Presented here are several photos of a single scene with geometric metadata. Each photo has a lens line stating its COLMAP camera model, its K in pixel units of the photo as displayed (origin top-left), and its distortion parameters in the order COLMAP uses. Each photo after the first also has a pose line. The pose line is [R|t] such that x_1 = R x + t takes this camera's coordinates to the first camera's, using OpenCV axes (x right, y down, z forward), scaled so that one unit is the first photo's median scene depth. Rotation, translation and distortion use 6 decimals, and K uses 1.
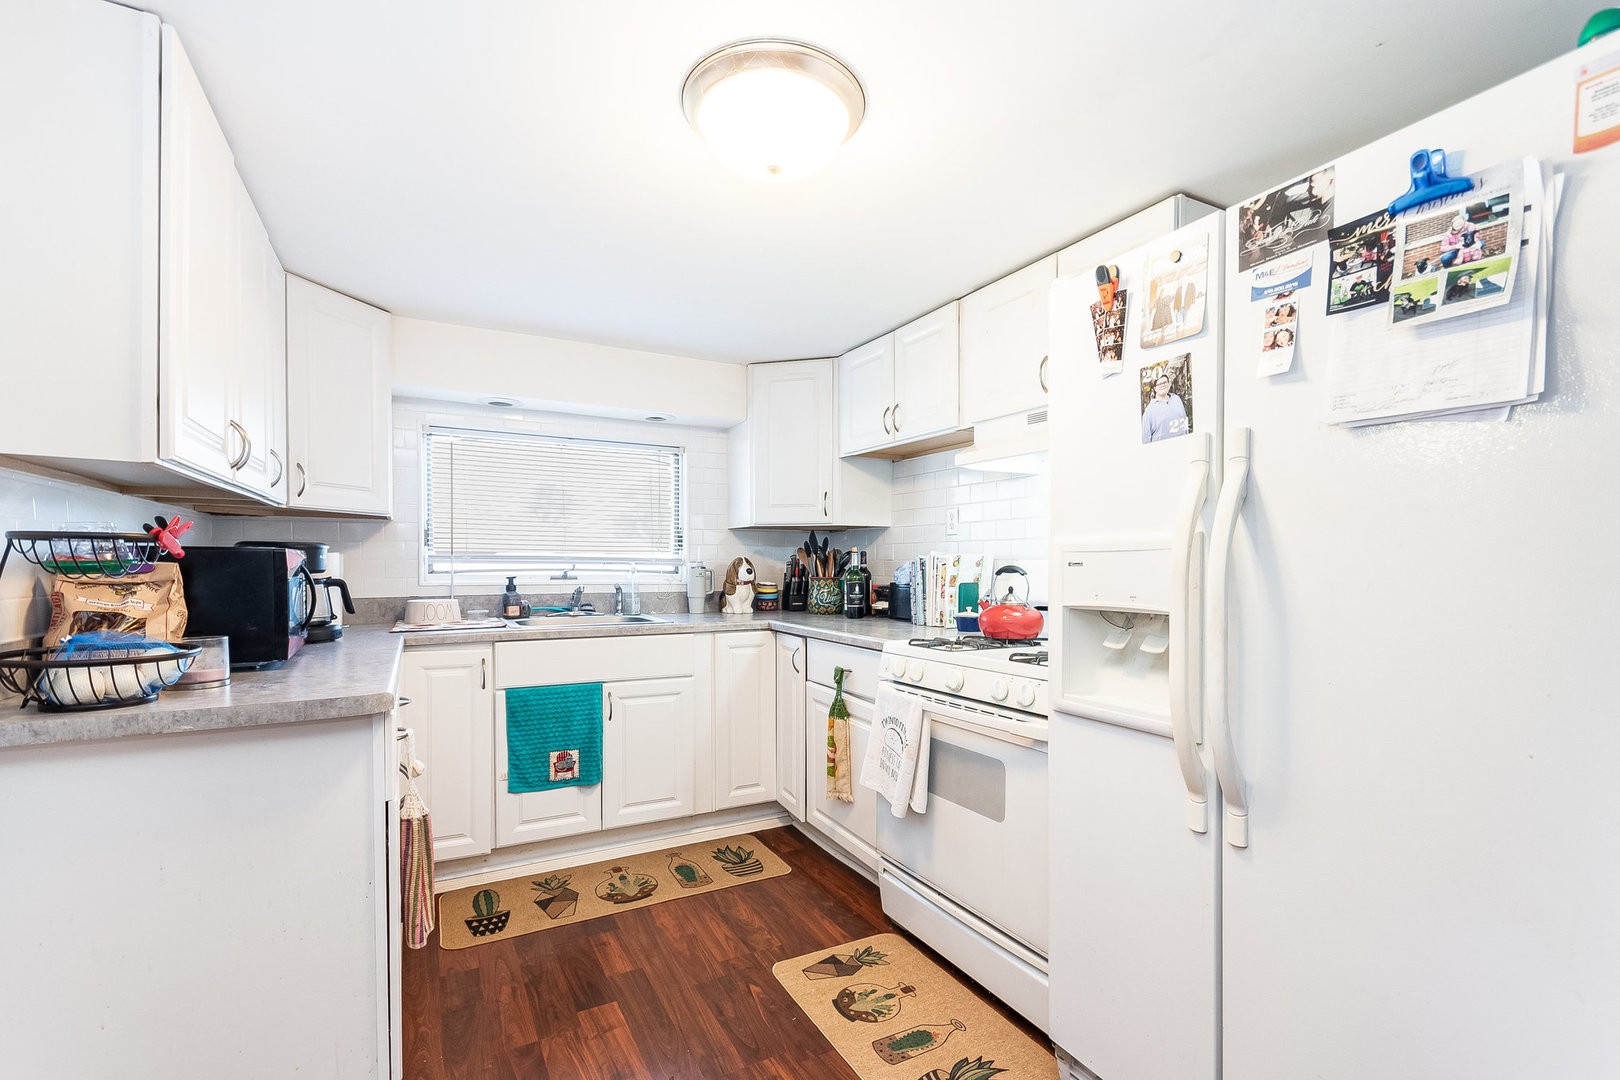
lens RADIAL K [[716.9, 0, 812.2], [0, 716.9, 581.5], [0, 0, 1]] dist [-0.000358, 0.000077]
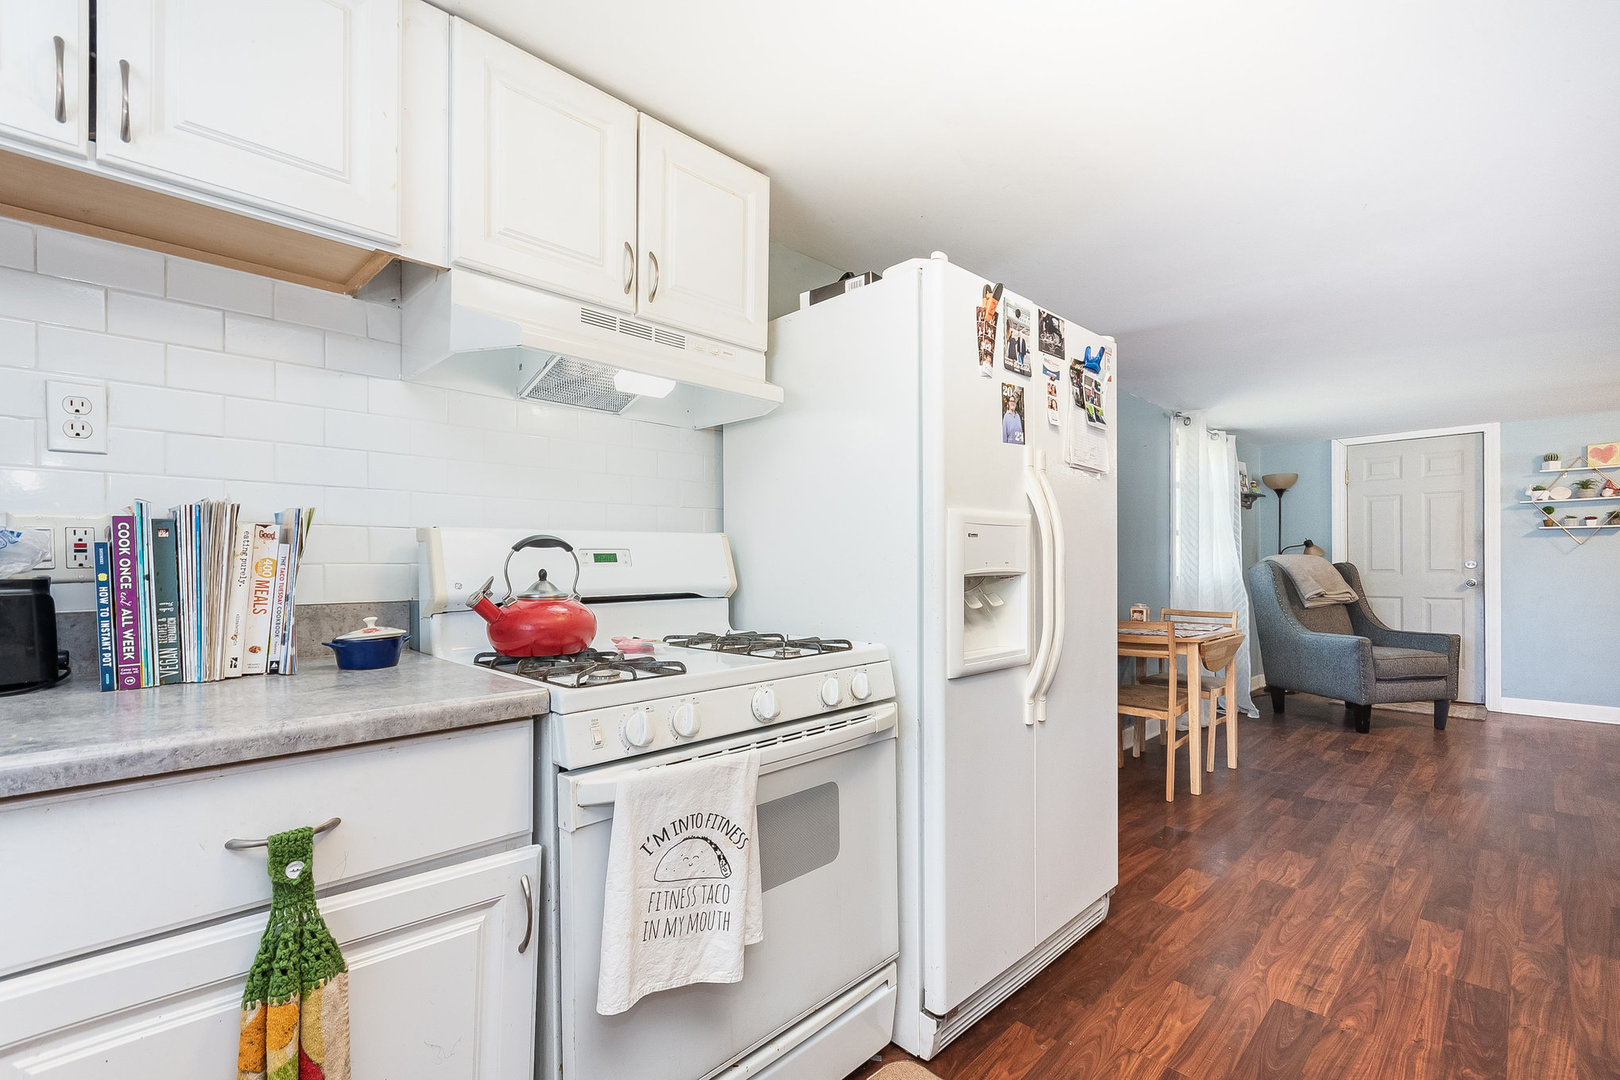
lens RADIAL K [[707.6, 0, 807.8], [0, 707.6, 562.2], [0, 0, 1]] dist [0.002154, 0.000519]
pose [[-0.273001, -0.000202, 0.962014, -0.481496], [0.024662, 0.999670, 0.007208, 0.002426], [-0.961698, 0.025693, -0.272906, 1.239655]]
